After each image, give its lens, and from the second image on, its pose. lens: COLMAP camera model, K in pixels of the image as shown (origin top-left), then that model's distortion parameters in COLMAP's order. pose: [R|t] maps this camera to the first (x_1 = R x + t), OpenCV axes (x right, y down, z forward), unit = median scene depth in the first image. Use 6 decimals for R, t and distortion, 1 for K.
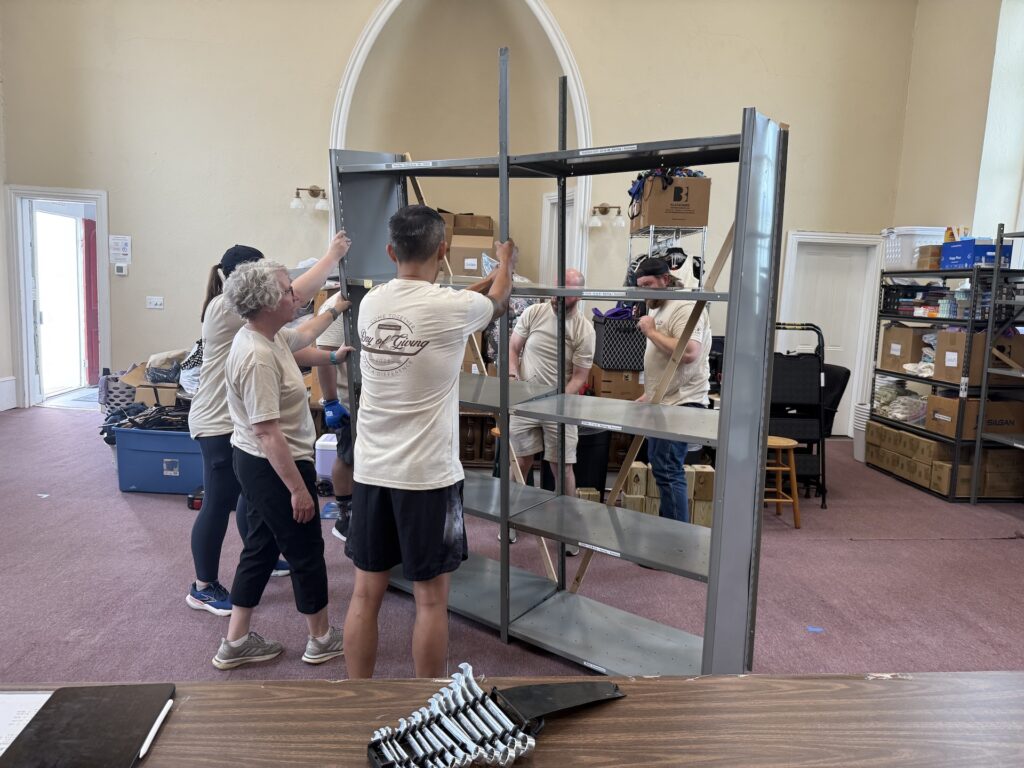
lens RADIAL K [[726.7, 0, 512.4], [0, 726.7, 383.6], [0, 0, 1]] dist [-0.008464, -0.002159]
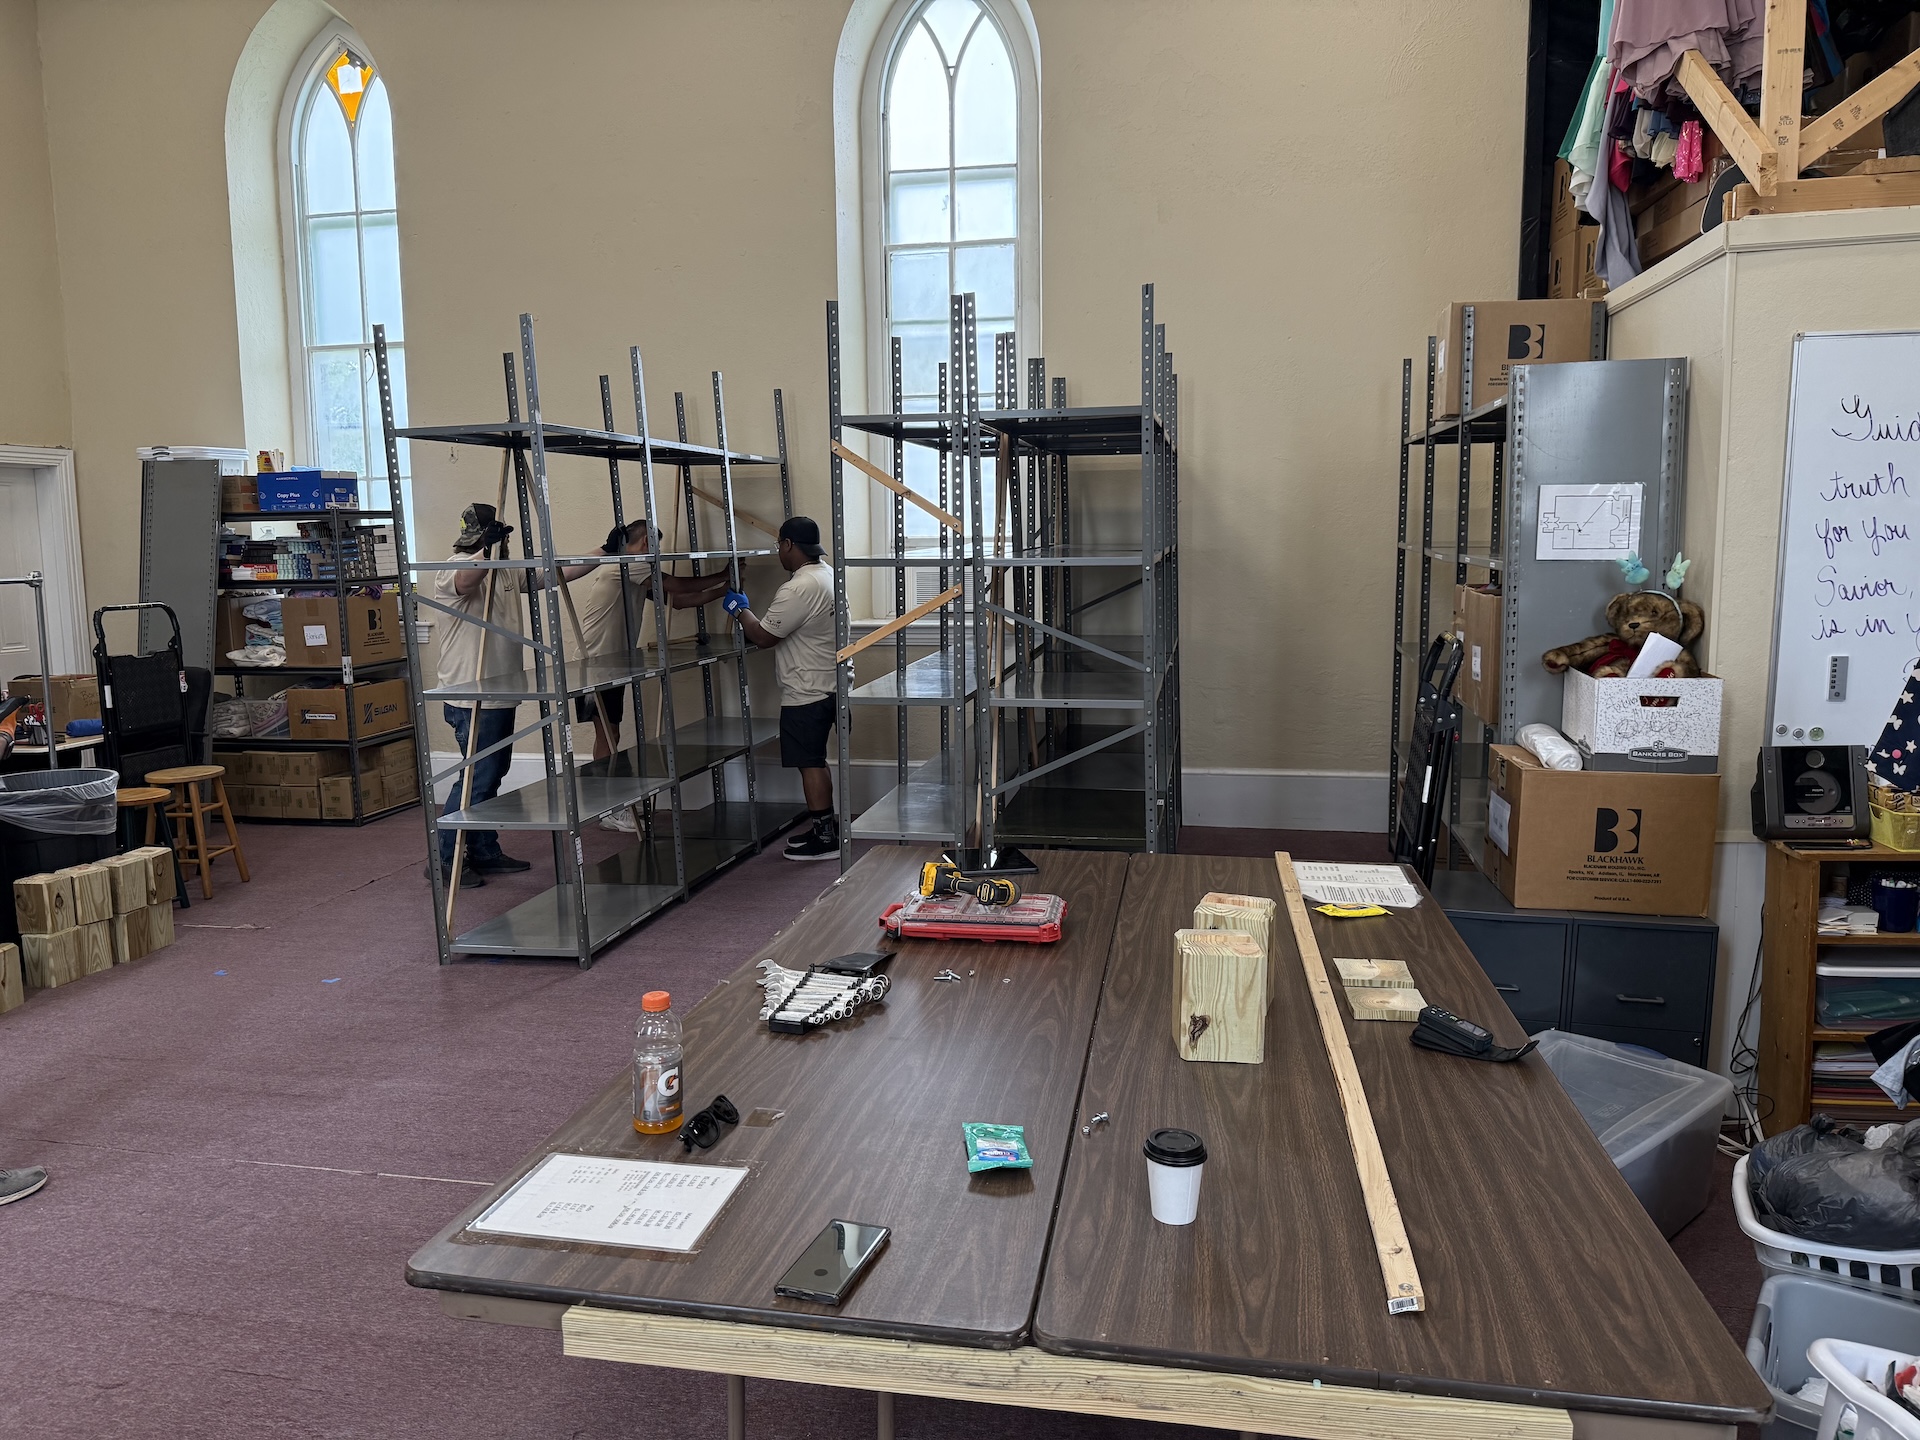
lens RADIAL K [[1362.7, 0, 957.3], [0, 1362.7, 719.5], [0, 0, 1]] dist [-0.008464, -0.002159]
pose [[0.253329, -0.170405, 0.952253, -0.527323], [0.149511, 0.979432, 0.135495, -0.038645], [-0.955757, 0.108048, 0.273596, 0.023466]]
